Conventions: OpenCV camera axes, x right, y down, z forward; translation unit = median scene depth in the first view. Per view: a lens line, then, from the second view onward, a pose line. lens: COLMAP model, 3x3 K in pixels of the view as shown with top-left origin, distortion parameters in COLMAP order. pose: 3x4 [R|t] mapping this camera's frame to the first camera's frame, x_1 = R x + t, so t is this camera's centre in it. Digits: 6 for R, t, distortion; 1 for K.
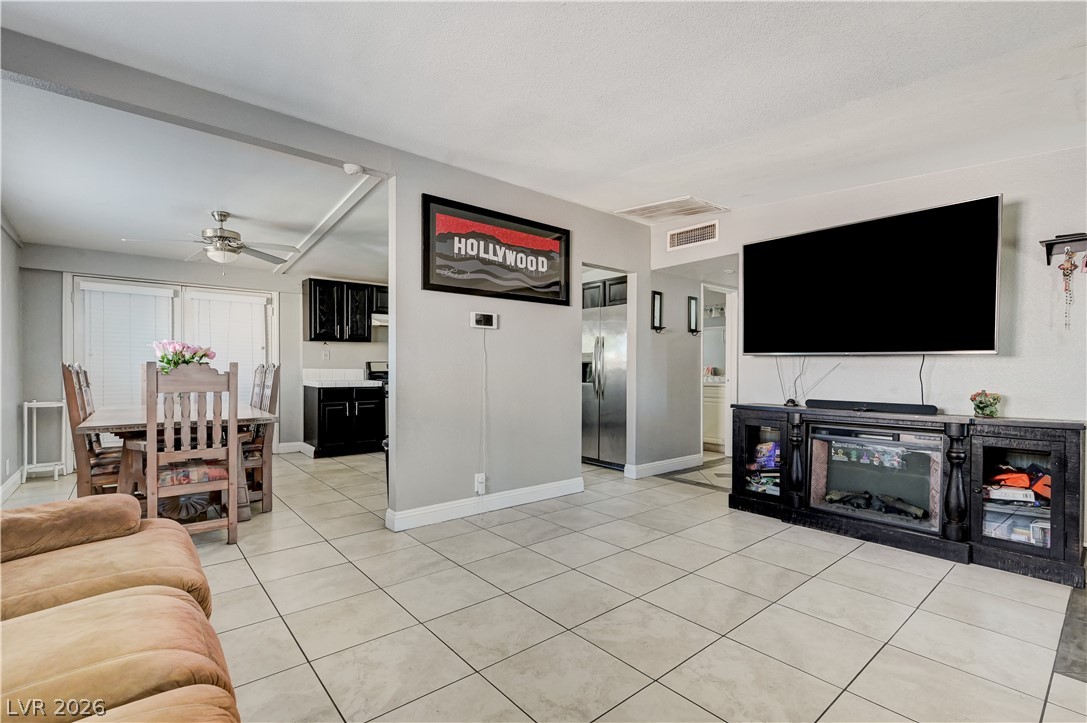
lens RADIAL K [[491.2, 0, 548.1], [0, 491.2, 372.6], [0, 0, 1]] dist [0.000569, 0.000306]
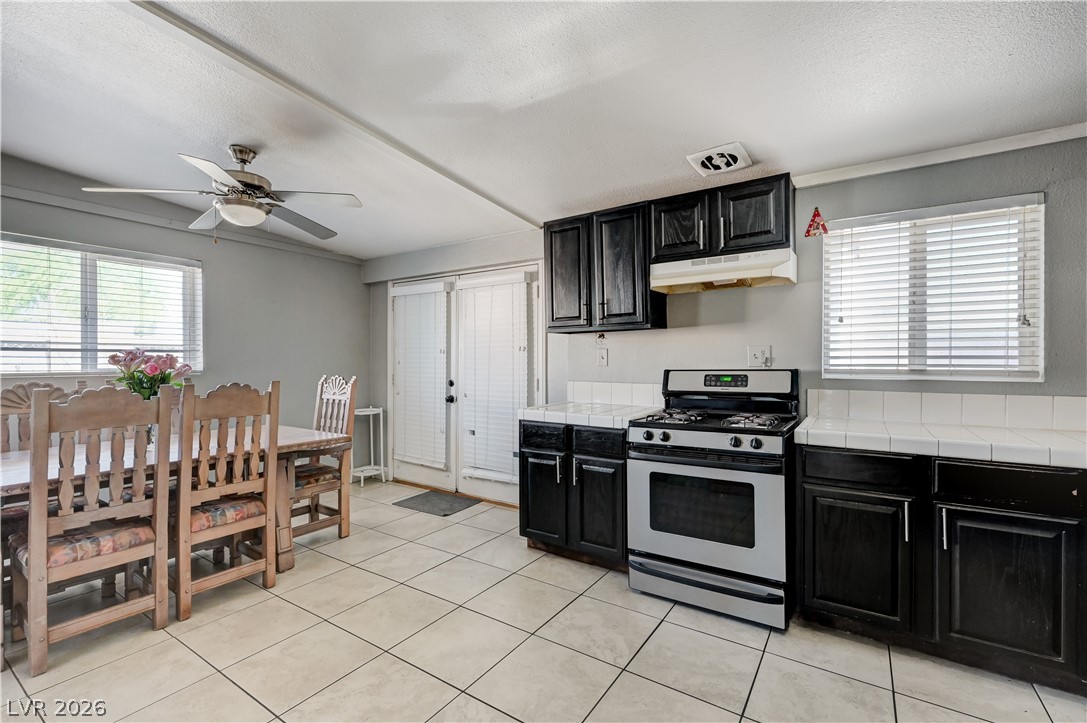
lens RADIAL K [[475.3, 0, 548.5], [0, 475.3, 363.9], [0, 0, 1]] dist [0.000129, 0.000003]
pose [[0.280730, 0.001784, -0.959785, 0.064858], [-0.005712, 0.999984, 0.000188, -0.048004], [0.959770, 0.005430, 0.280736, 1.366292]]
